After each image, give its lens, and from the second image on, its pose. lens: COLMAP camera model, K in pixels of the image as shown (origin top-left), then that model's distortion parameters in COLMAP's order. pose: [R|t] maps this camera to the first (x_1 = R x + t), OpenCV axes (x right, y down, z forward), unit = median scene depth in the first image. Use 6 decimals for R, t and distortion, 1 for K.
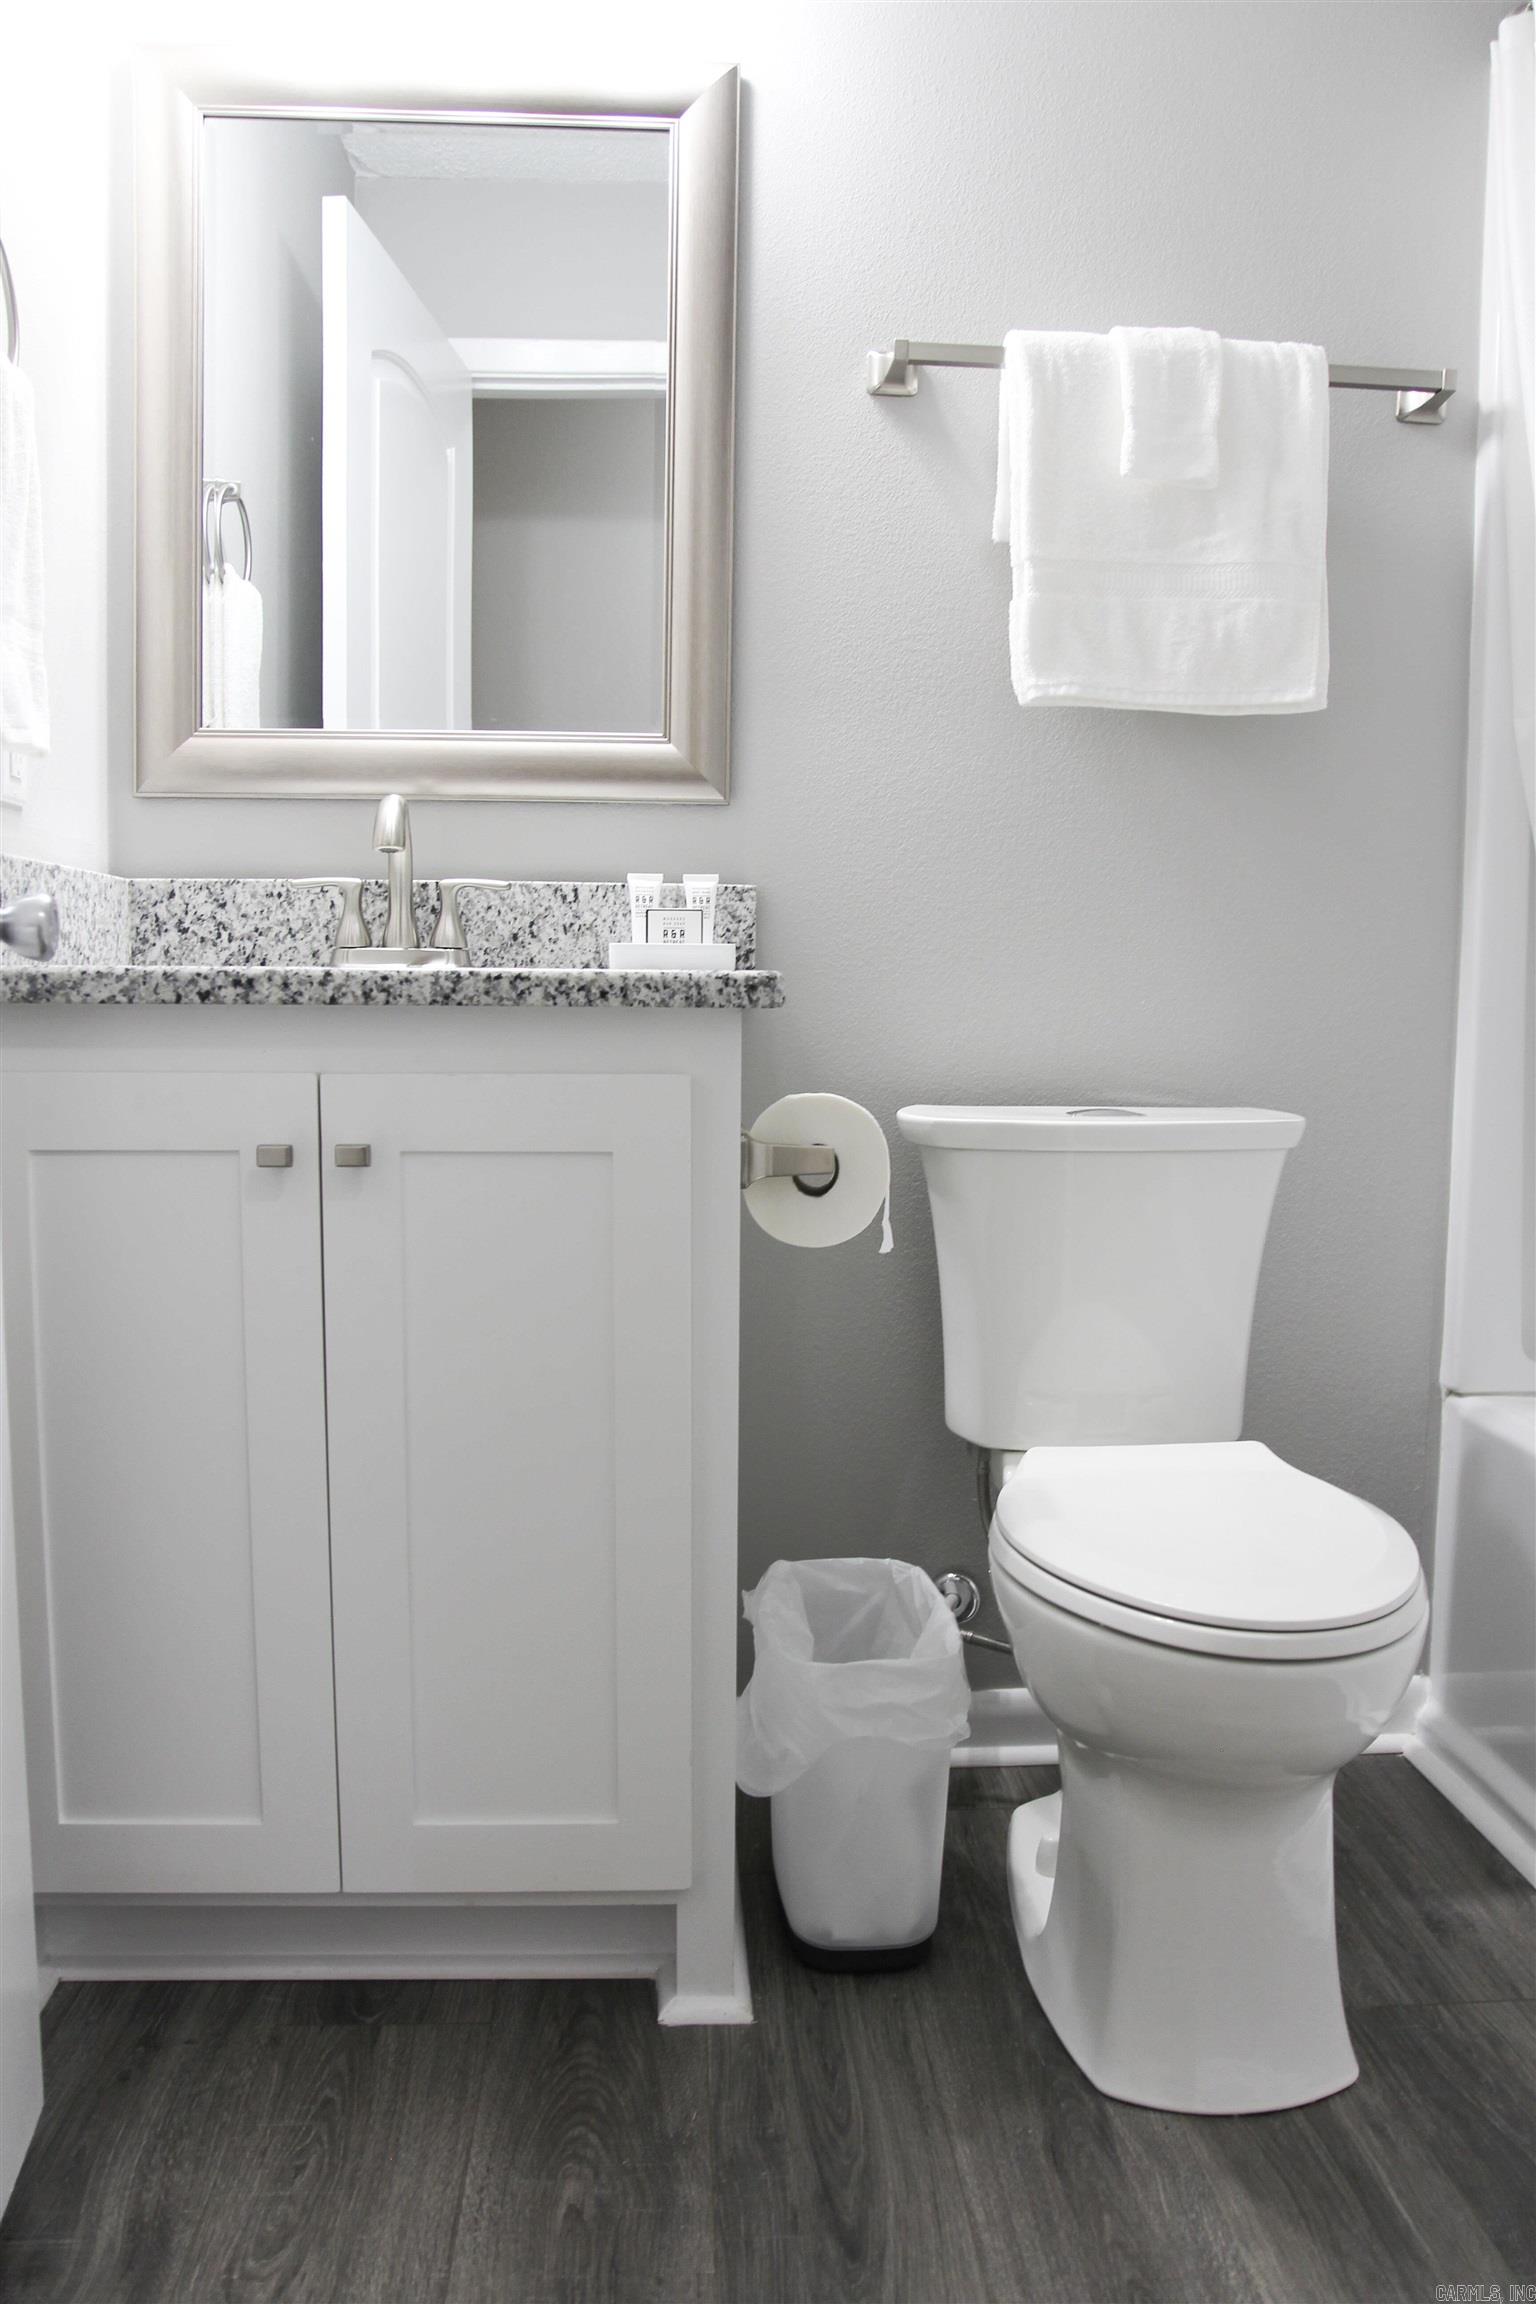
lens RADIAL K [[1846.9, 0, 755.9], [0, 1846.9, 1154.7], [0, 0, 1]] dist [-0.127126, 0.111112]
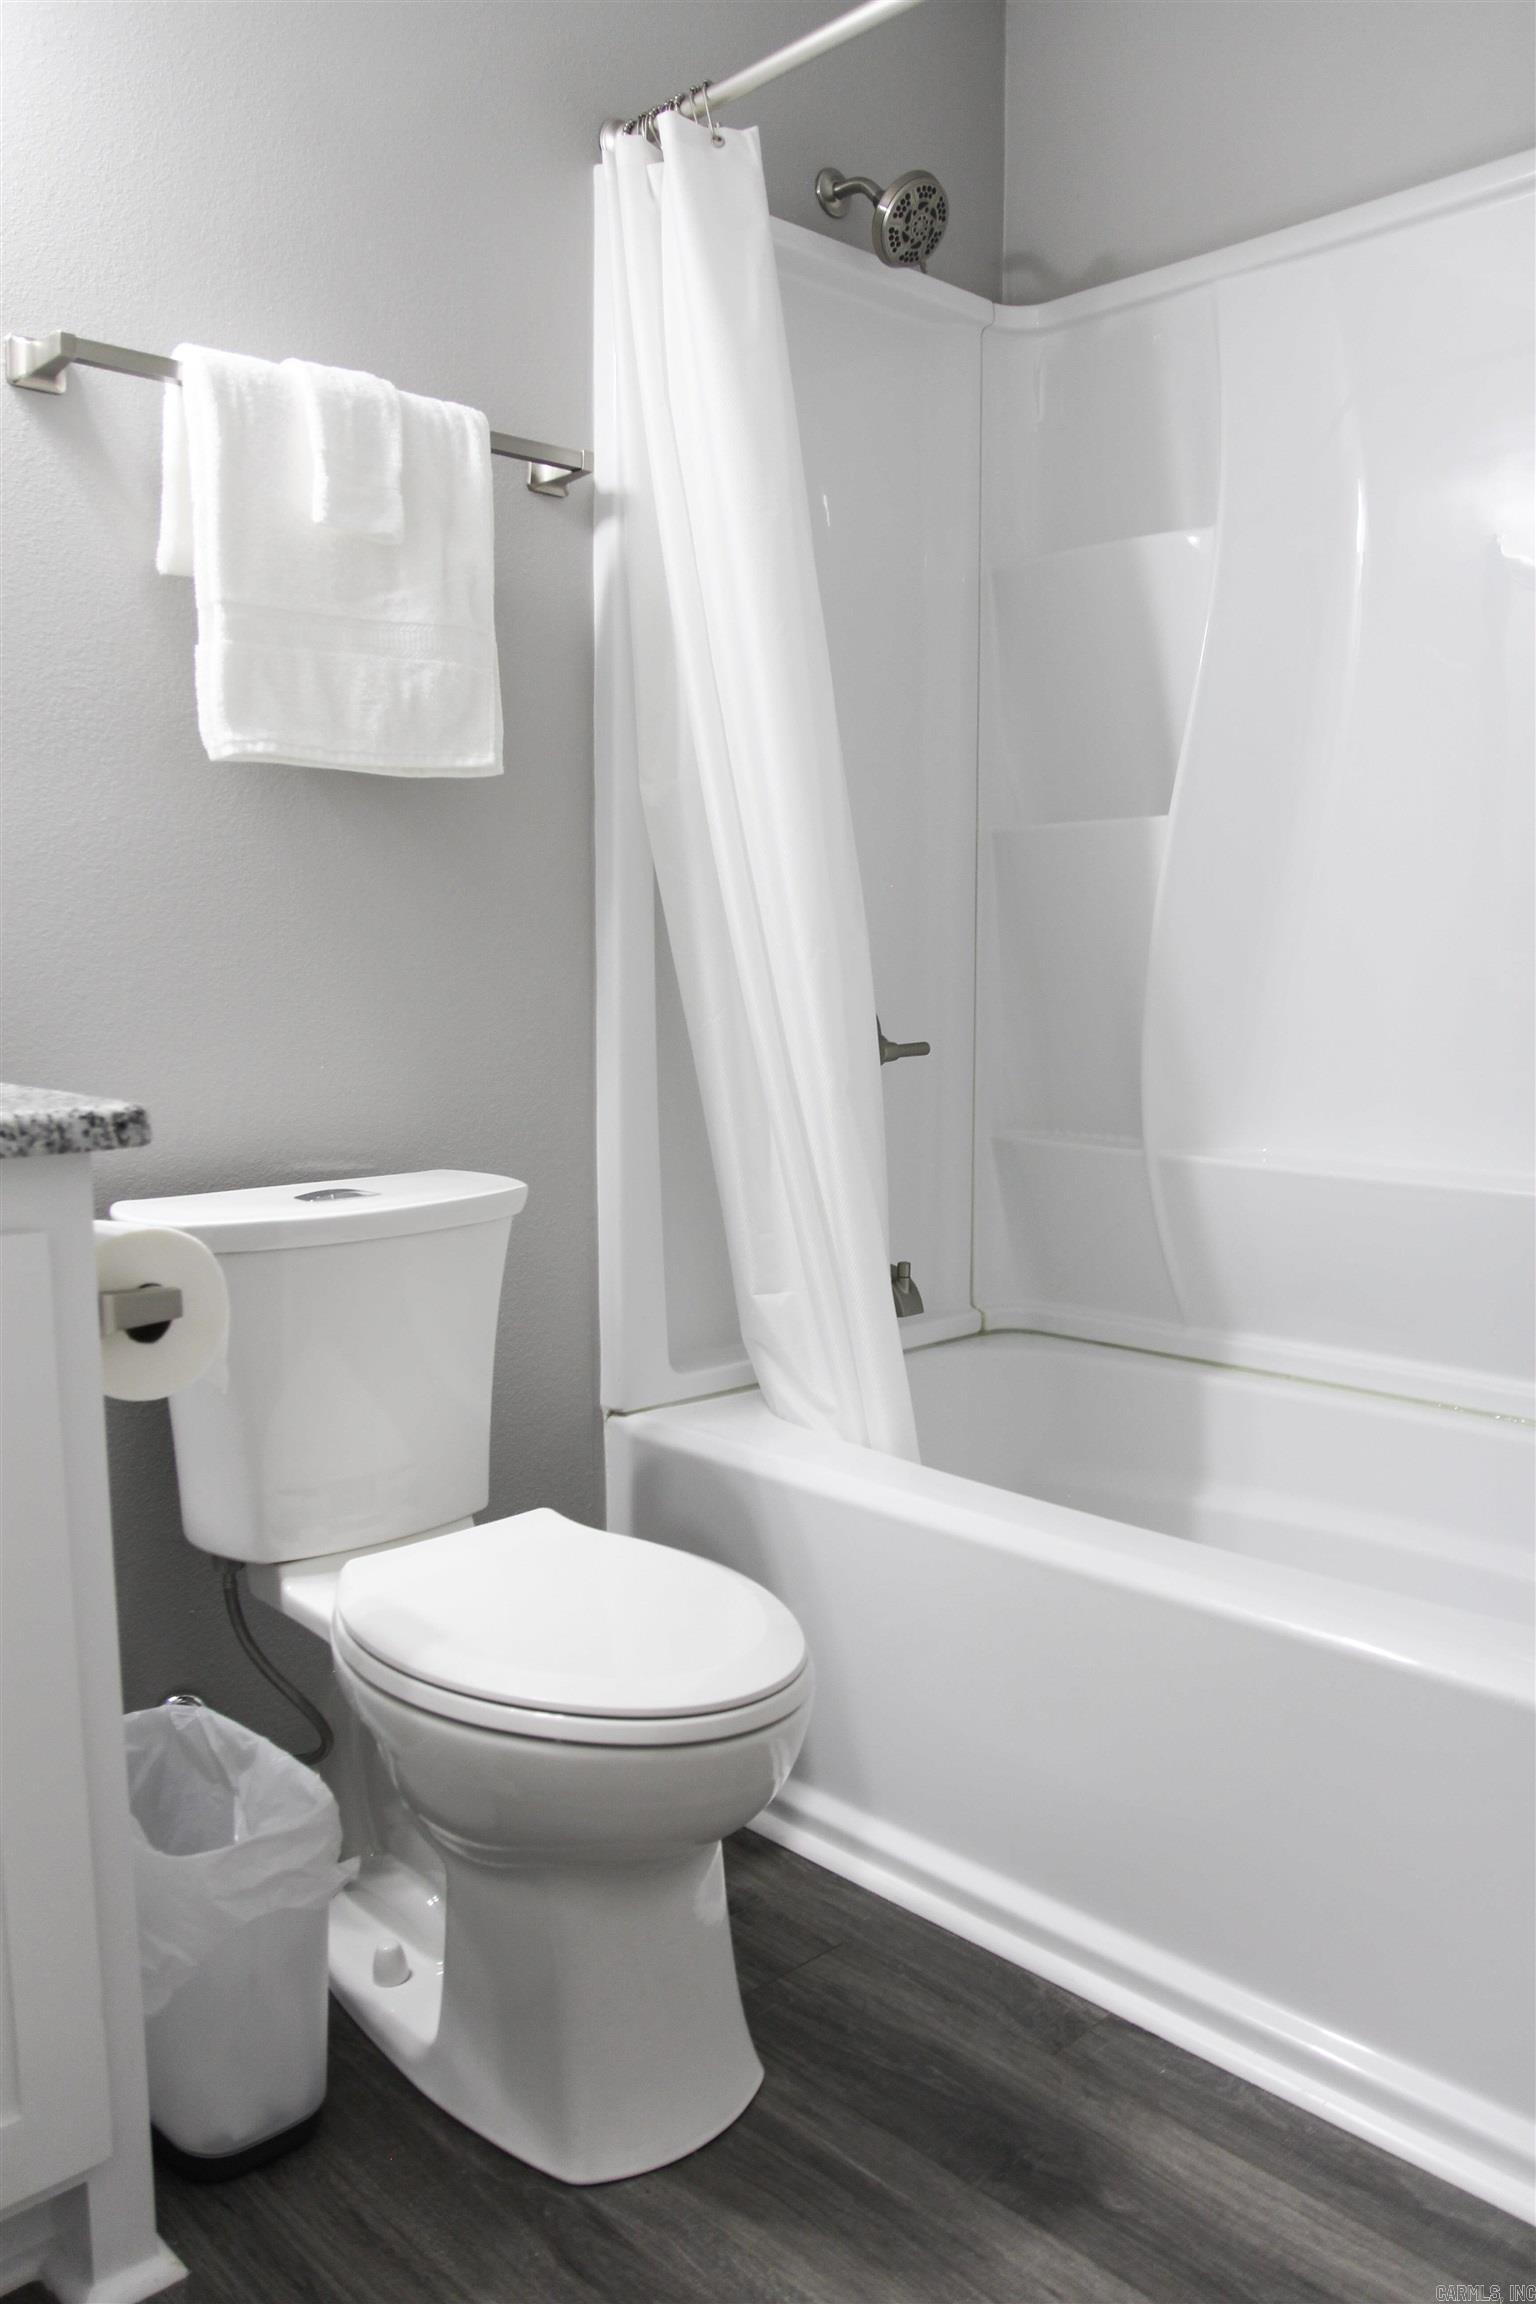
lens RADIAL K [[1846.9, 0, 774.7], [0, 1846.9, 1151.5], [0, 0, 1]] dist [-0.127126, 0.111112]
pose [[0.760314, -0.085698, 0.643878, -0.251323], [0.065768, 0.996321, 0.054946, -0.082903], [-0.646217, 0.000570, 0.763153, 0.121301]]
